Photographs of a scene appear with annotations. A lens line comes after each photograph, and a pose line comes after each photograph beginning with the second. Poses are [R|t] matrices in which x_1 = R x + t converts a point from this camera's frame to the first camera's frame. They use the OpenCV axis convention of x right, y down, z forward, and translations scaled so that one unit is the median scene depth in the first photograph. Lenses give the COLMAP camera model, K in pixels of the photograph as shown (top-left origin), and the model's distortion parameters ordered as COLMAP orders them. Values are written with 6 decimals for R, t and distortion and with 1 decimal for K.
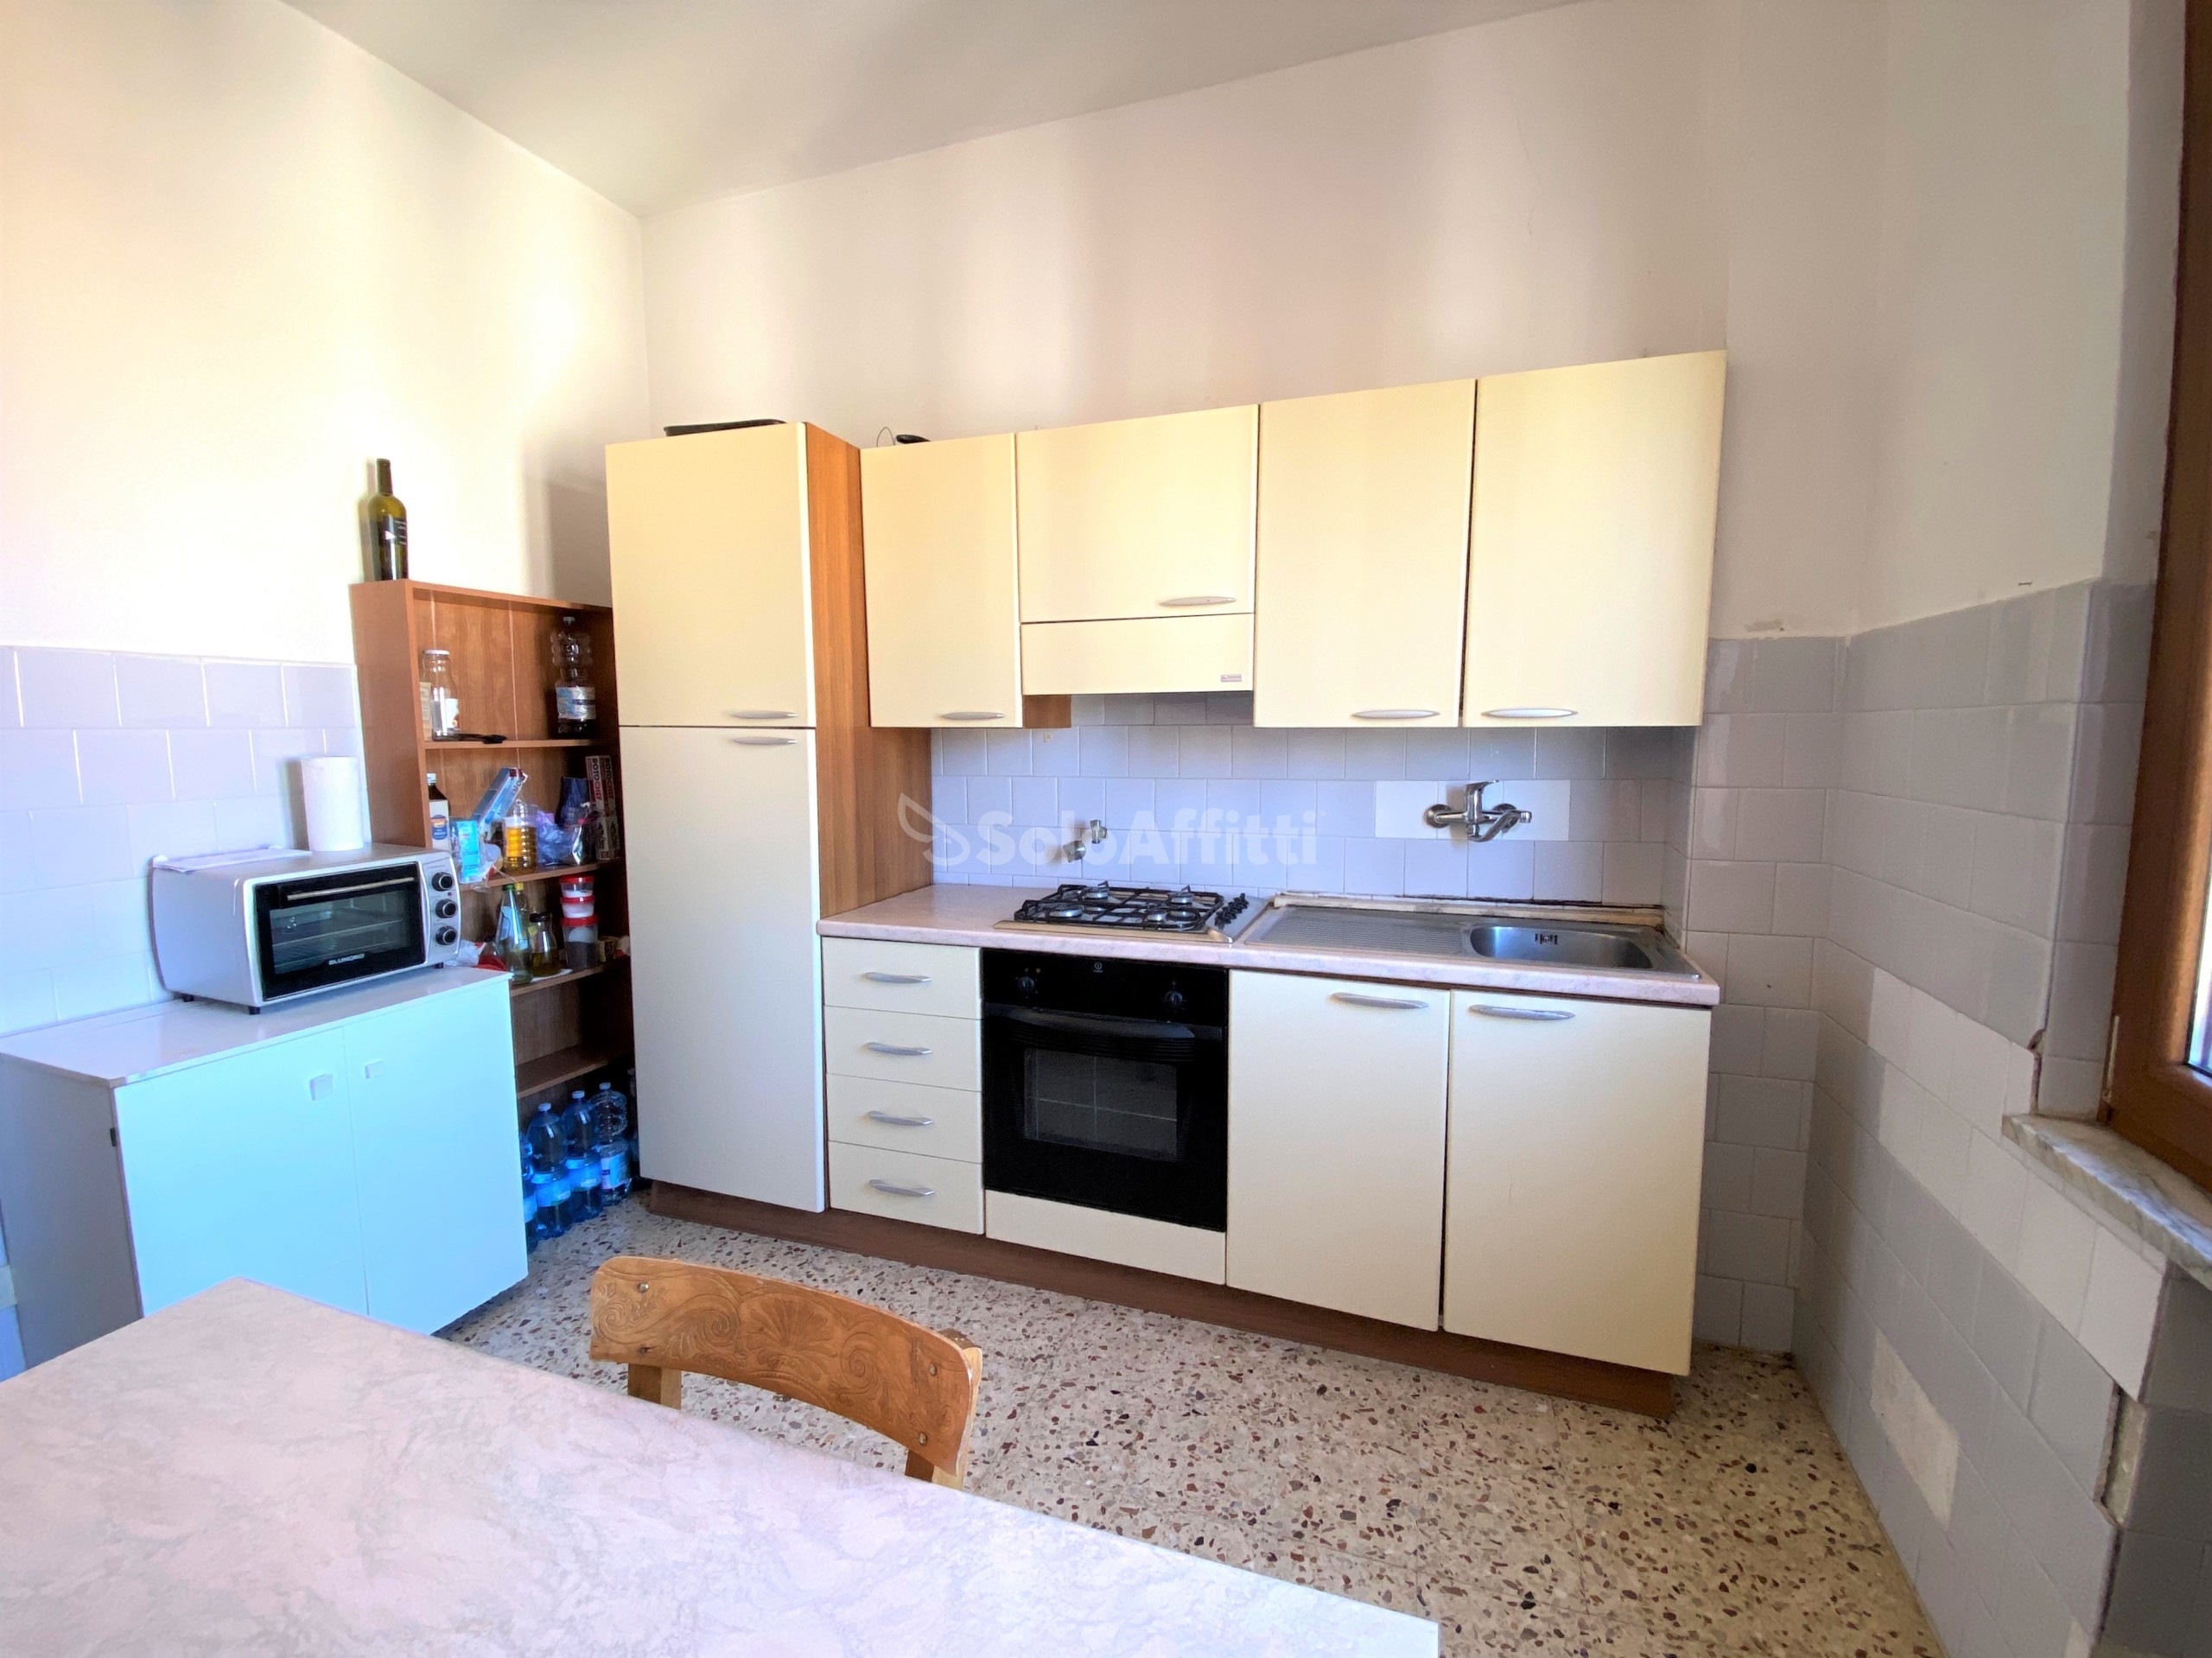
lens RADIAL K [[916.2, 0, 1107.9], [0, 916.2, 811.1], [0, 0, 1]] dist [0.001258, -0.002055]
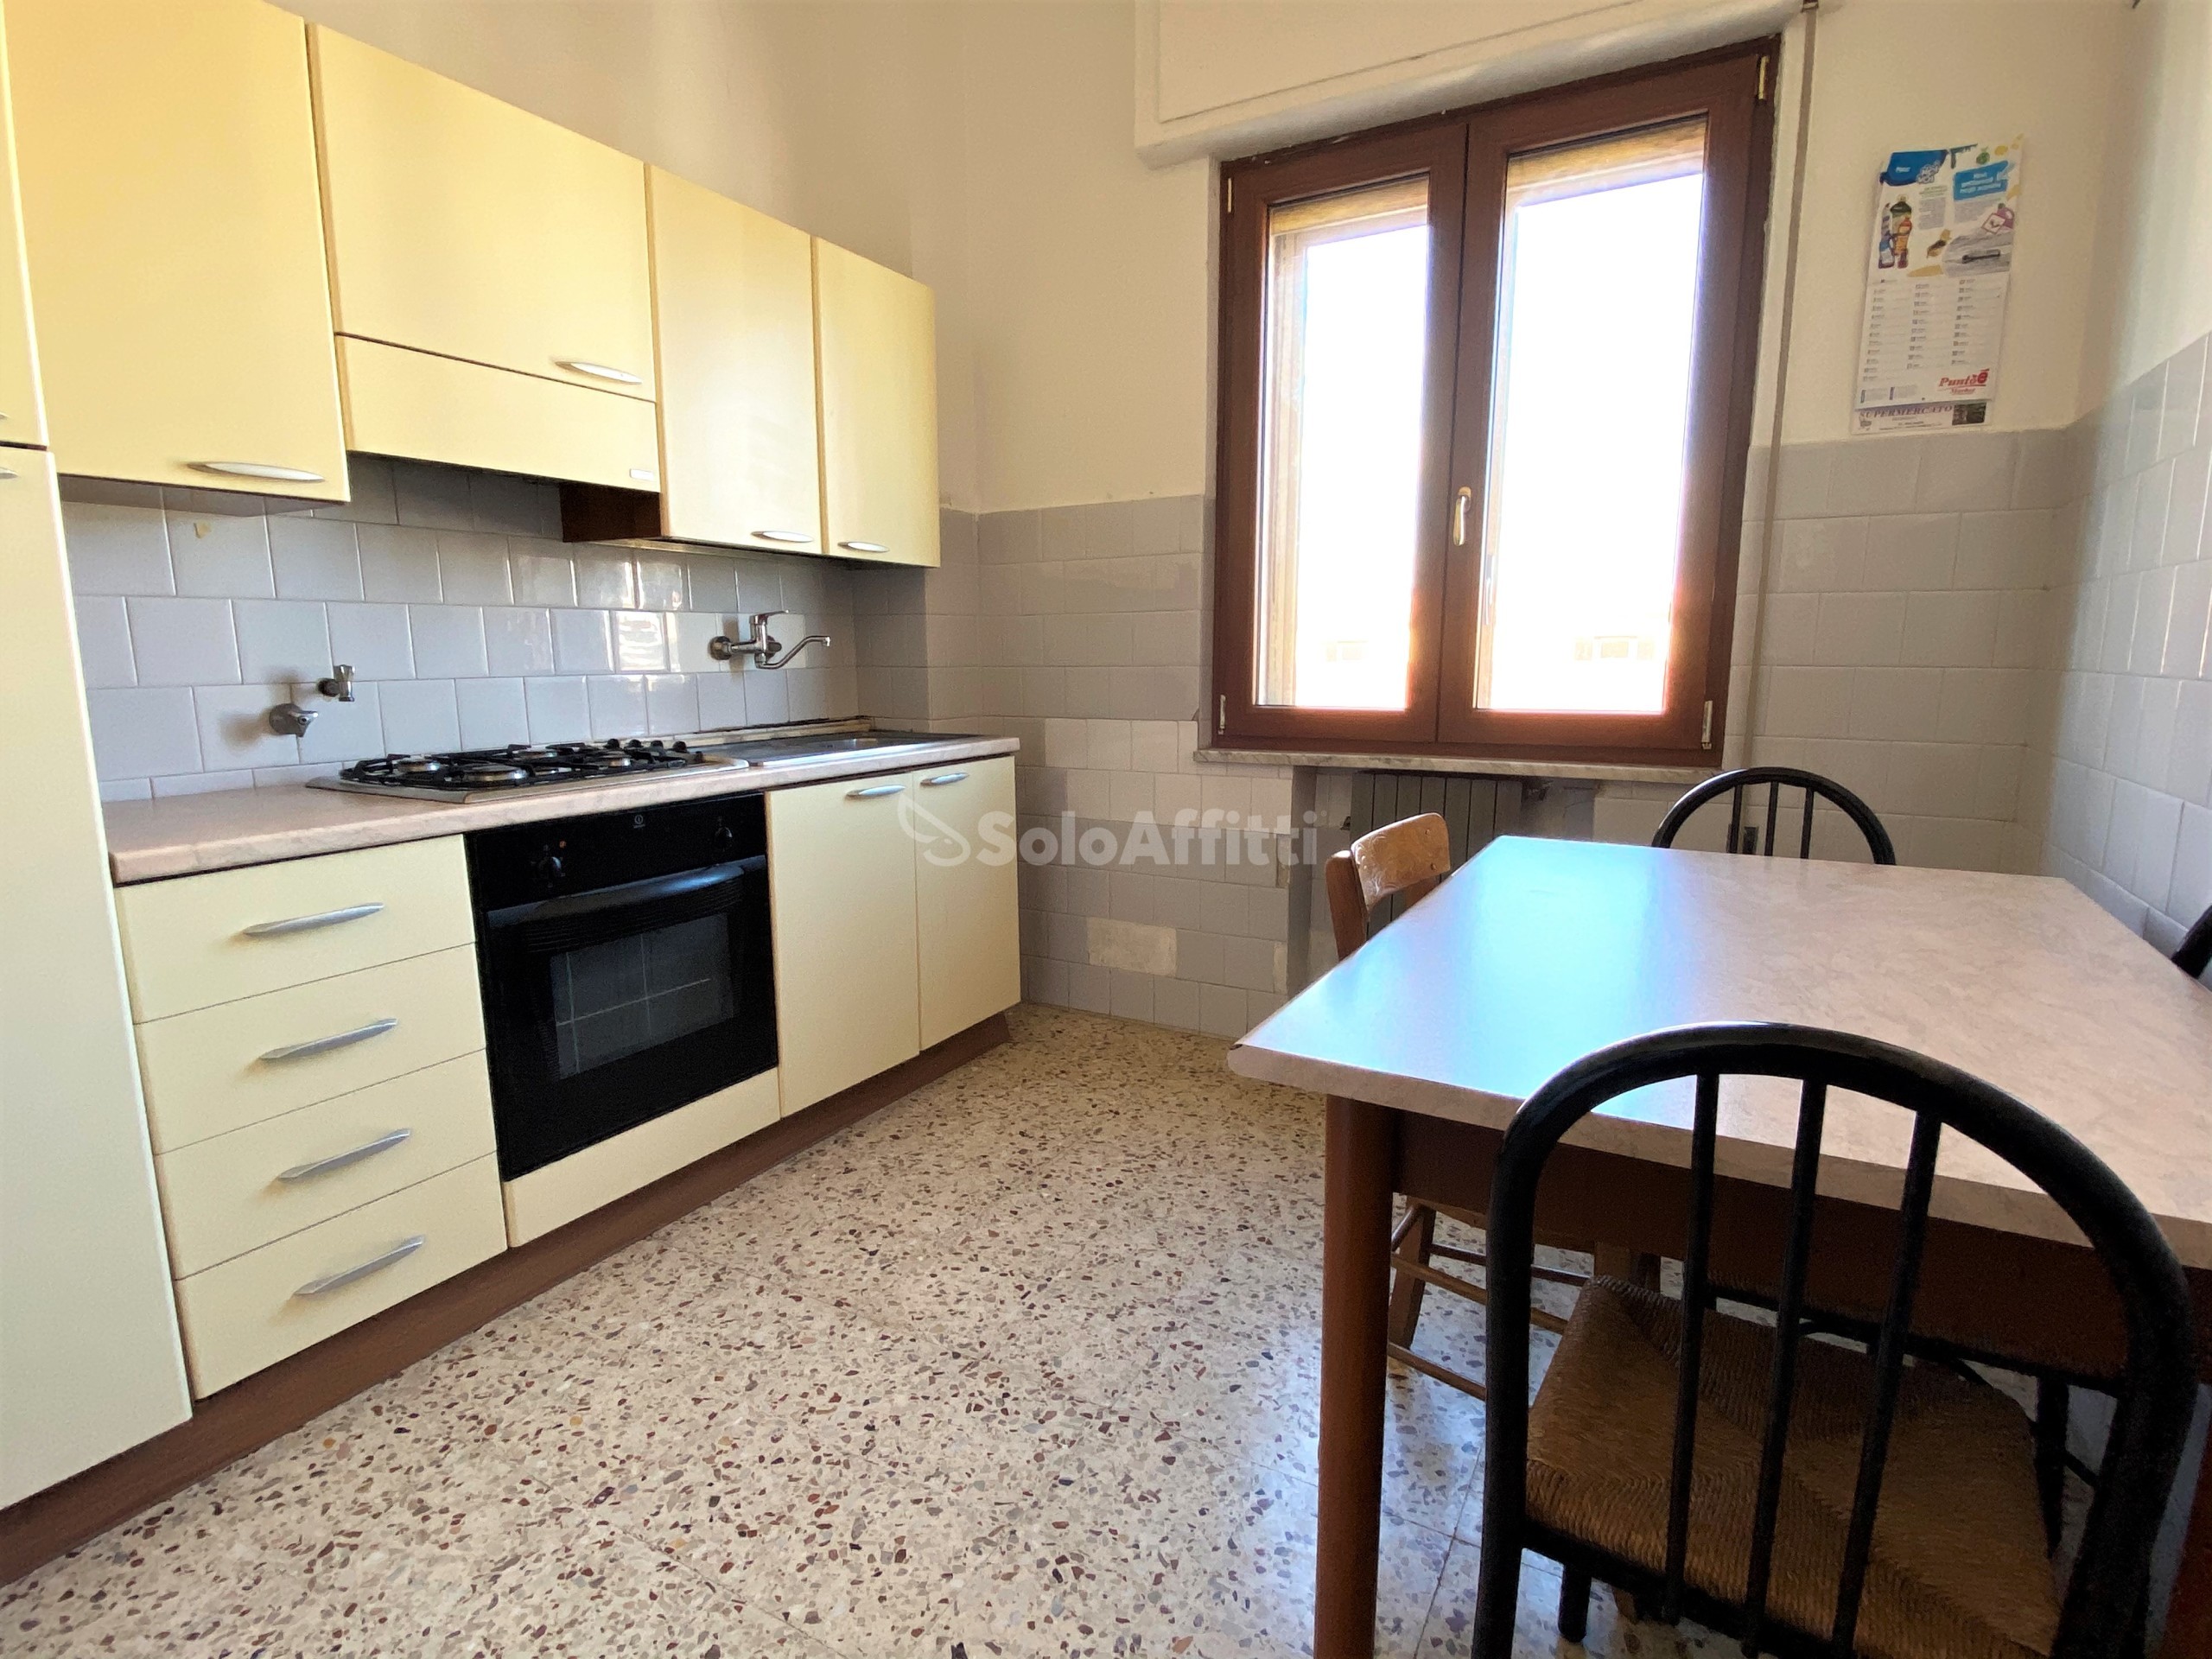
lens RADIAL K [[1078.9, 0, 1097.5], [0, 1078.9, 825.7], [0, 0, 1]] dist [-0.032694, -0.001547]
pose [[0.184778, -0.151435, 0.971043, -0.847744], [0.076784, 0.987261, 0.139353, 0.075097], [-0.979776, 0.048811, 0.194052, 0.424951]]
